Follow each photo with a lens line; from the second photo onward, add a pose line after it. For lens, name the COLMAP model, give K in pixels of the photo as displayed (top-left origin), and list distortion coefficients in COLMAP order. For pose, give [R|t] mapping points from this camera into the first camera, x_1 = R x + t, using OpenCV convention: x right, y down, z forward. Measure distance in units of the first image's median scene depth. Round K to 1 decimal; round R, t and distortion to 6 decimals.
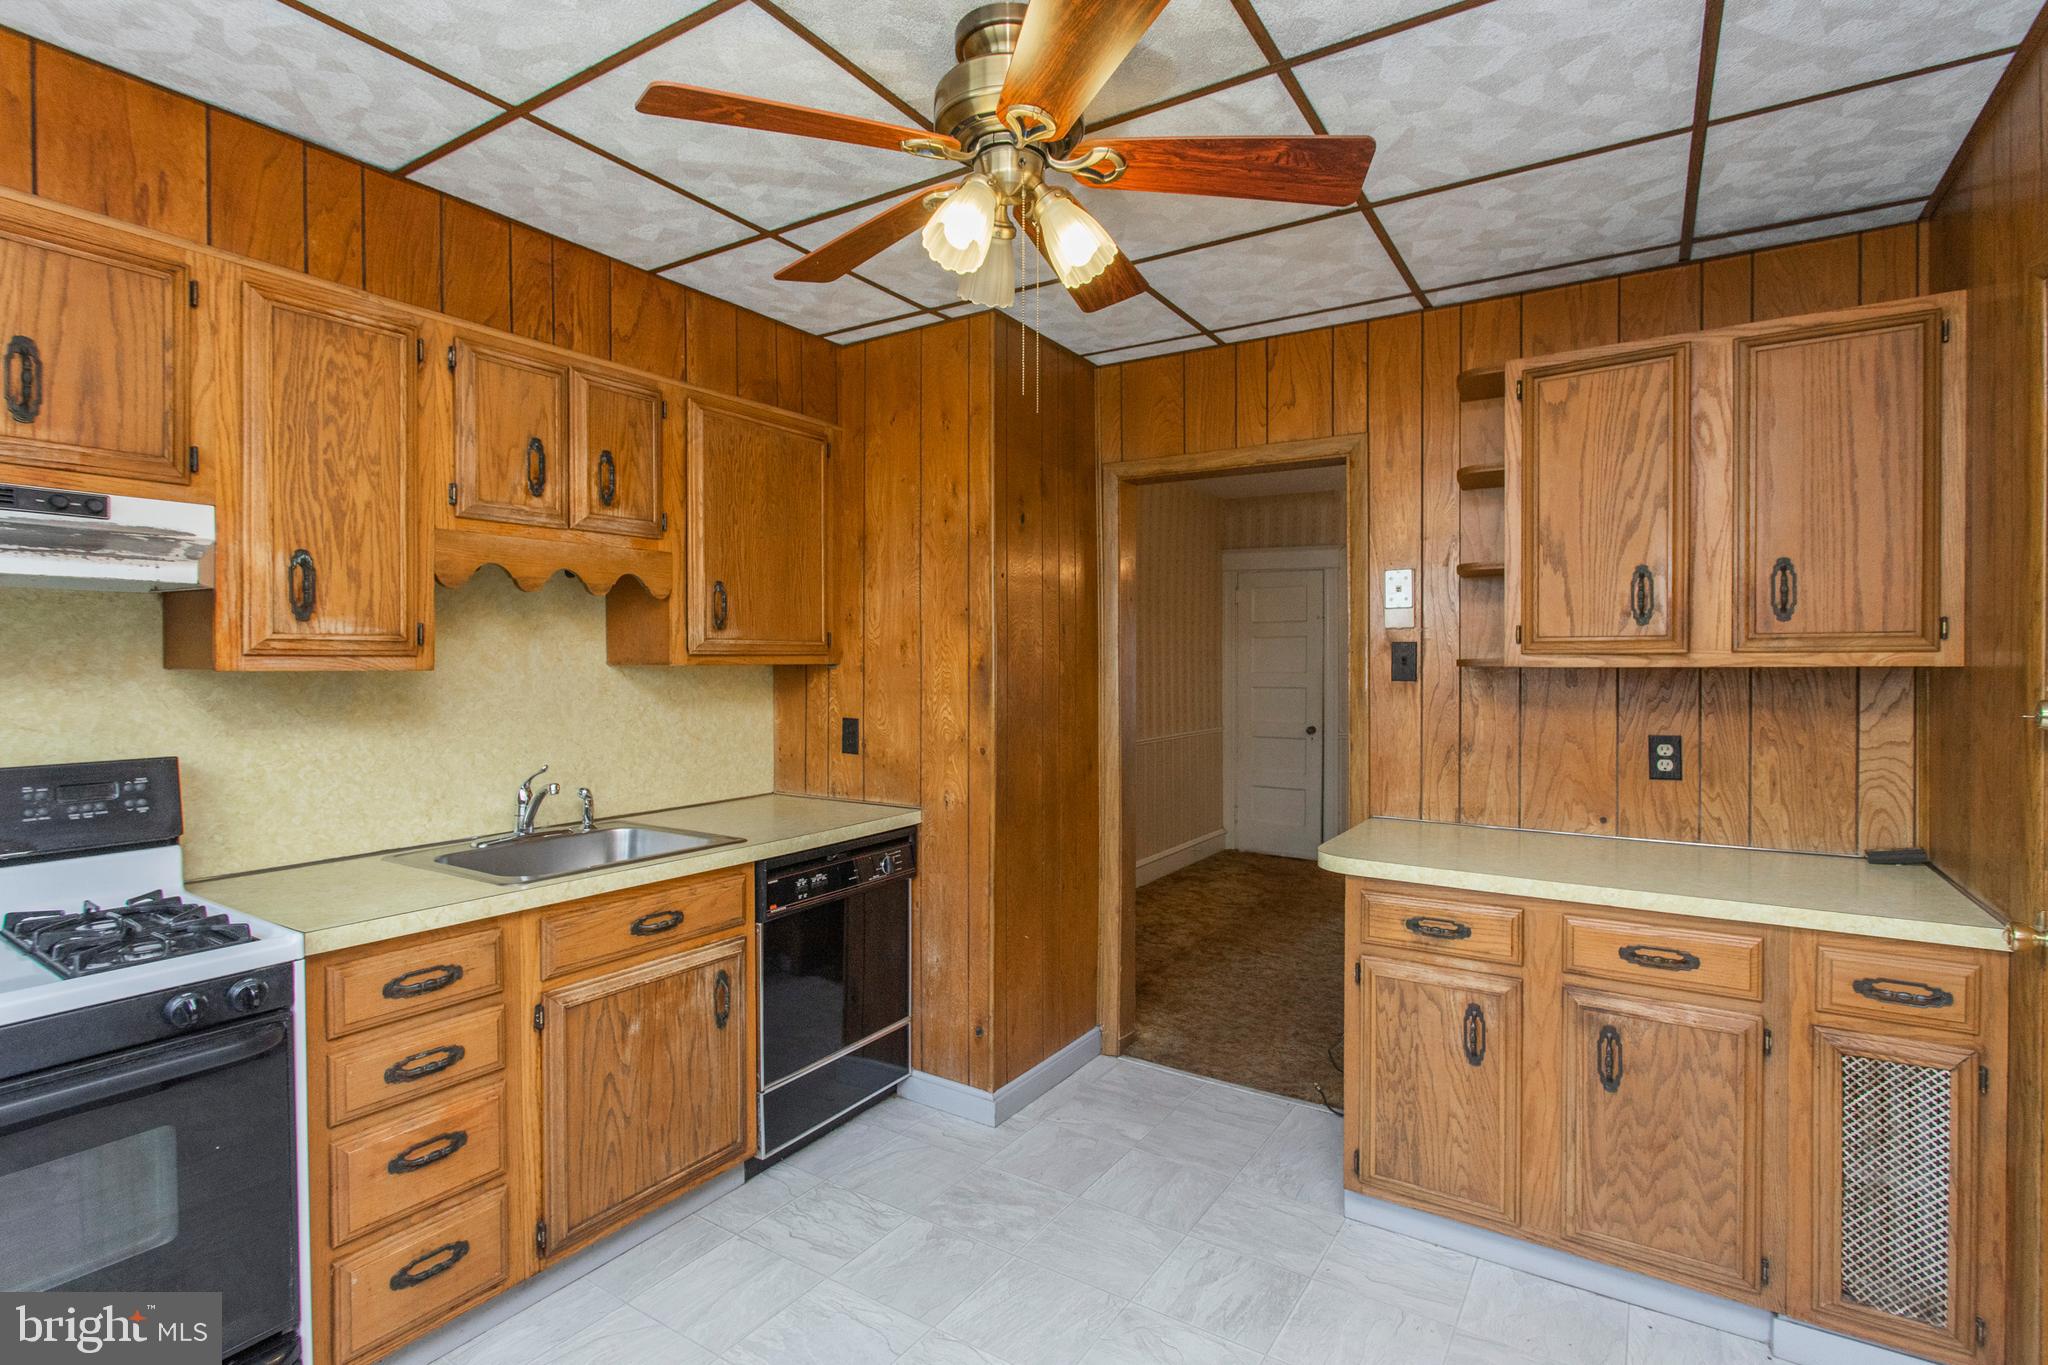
lens RADIAL K [[968.9, 0, 1019.2], [0, 968.9, 668.8], [0, 0, 1]] dist [0.001976, 0.000615]
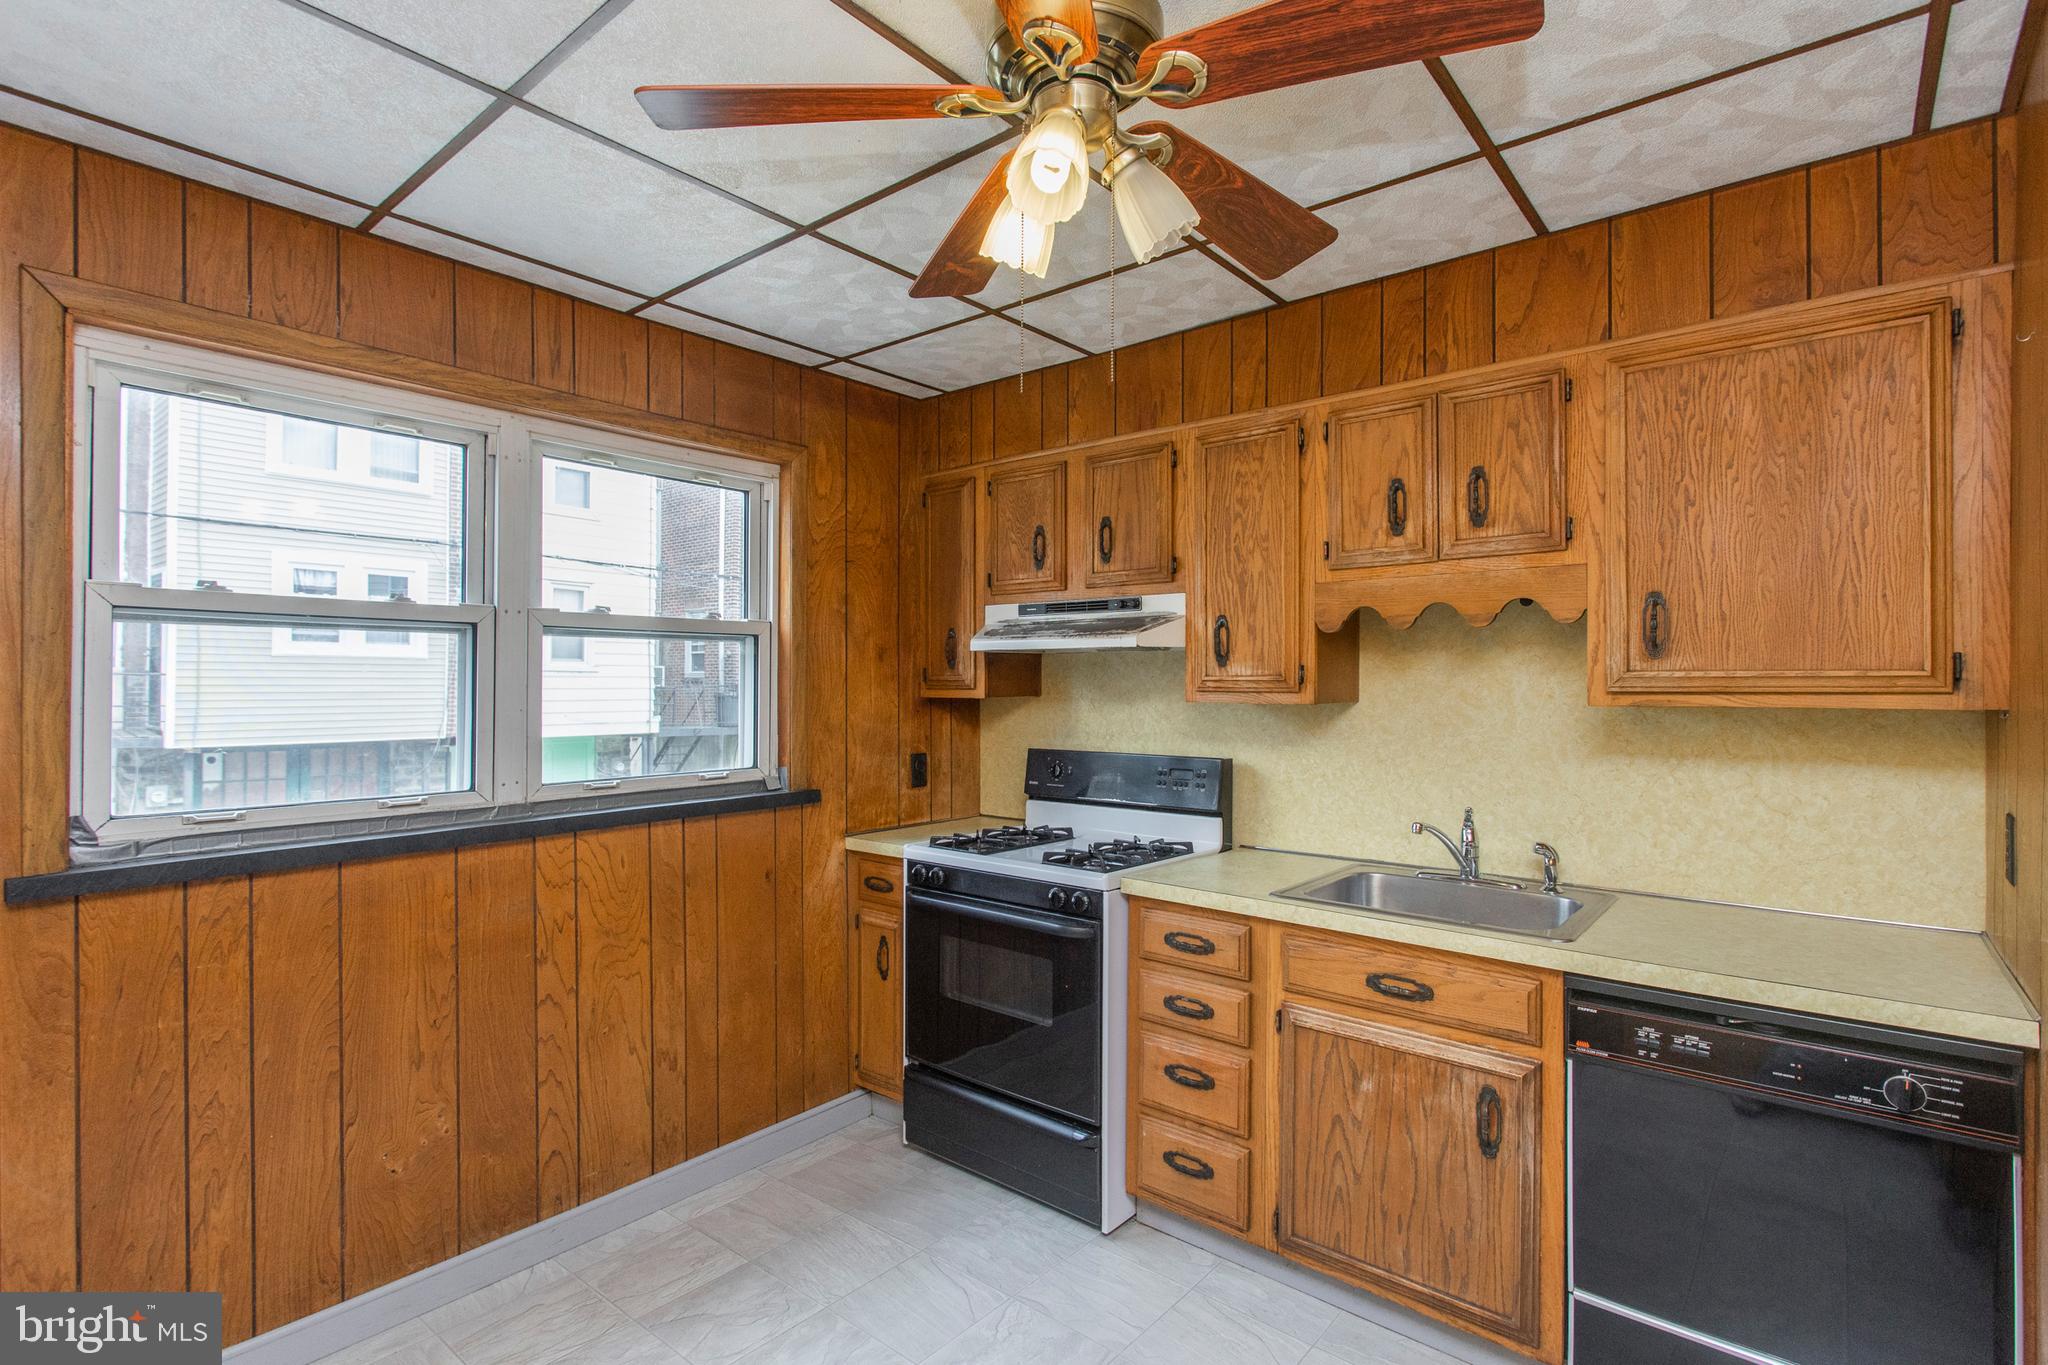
lens RADIAL K [[978.0, 0, 1030.3], [0, 978.0, 682.3], [0, 0, 1]] dist [-0.002839, 0.000691]
pose [[-0.114869, -0.004429, -0.993371, 0.611502], [-0.013856, 0.999900, -0.002856, -0.017495], [0.993284, 0.013436, -0.114919, 0.802383]]
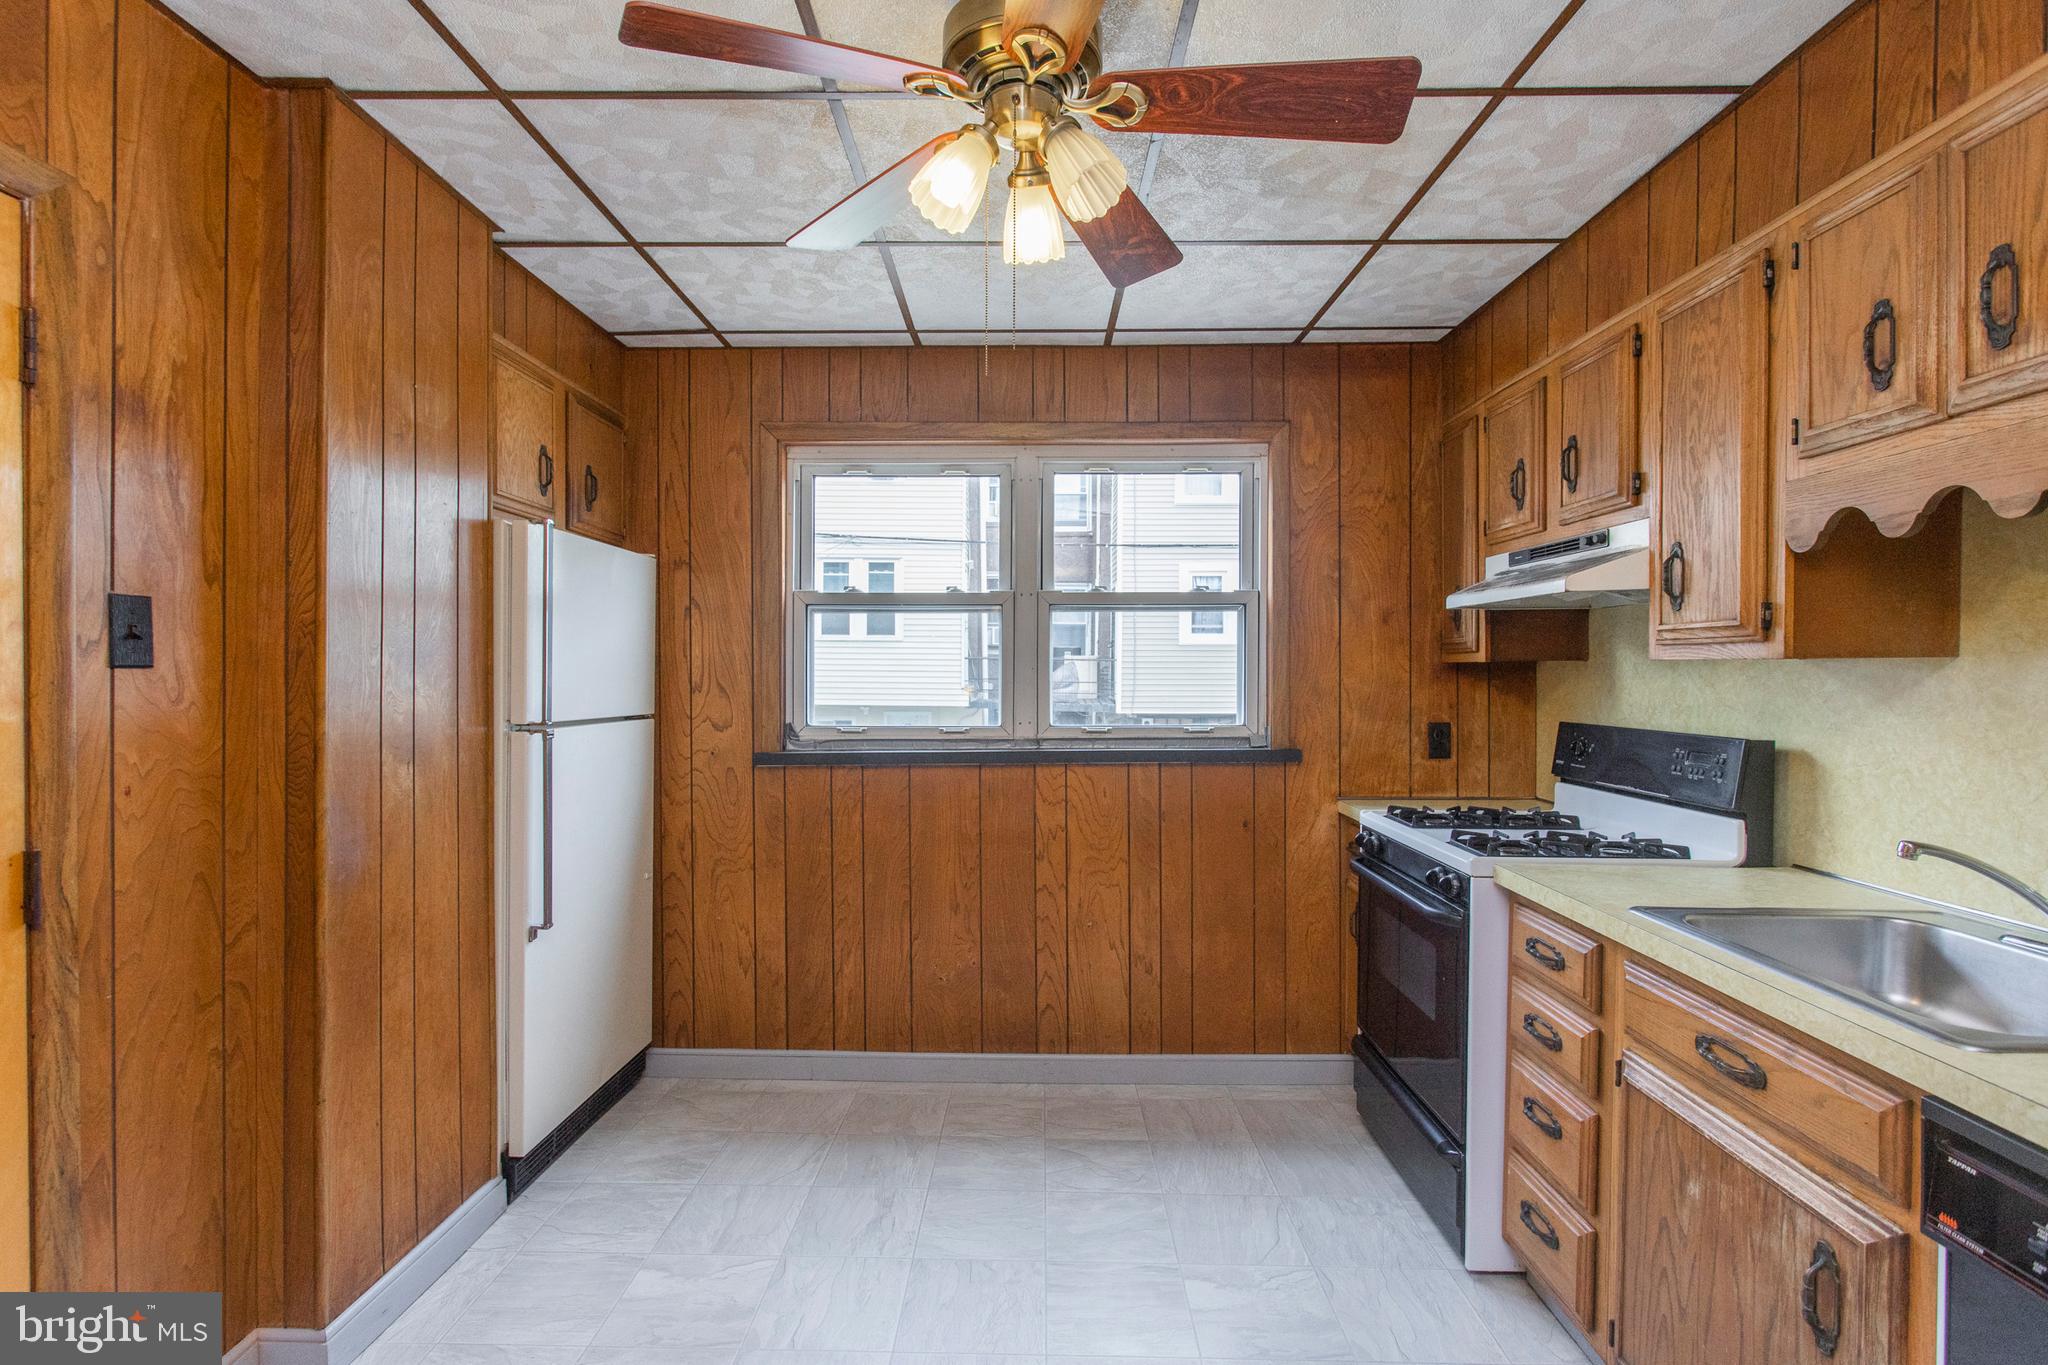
lens RADIAL K [[964.9, 0, 1024.0], [0, 964.9, 682.5], [0, 0, 1]] dist [-0.000903, 0.001138]
pose [[-0.841395, 0.004644, -0.540401, 0.364313], [-0.008709, 0.999717, 0.022151, 0.009070], [0.540351, 0.023344, -0.841116, 1.345520]]
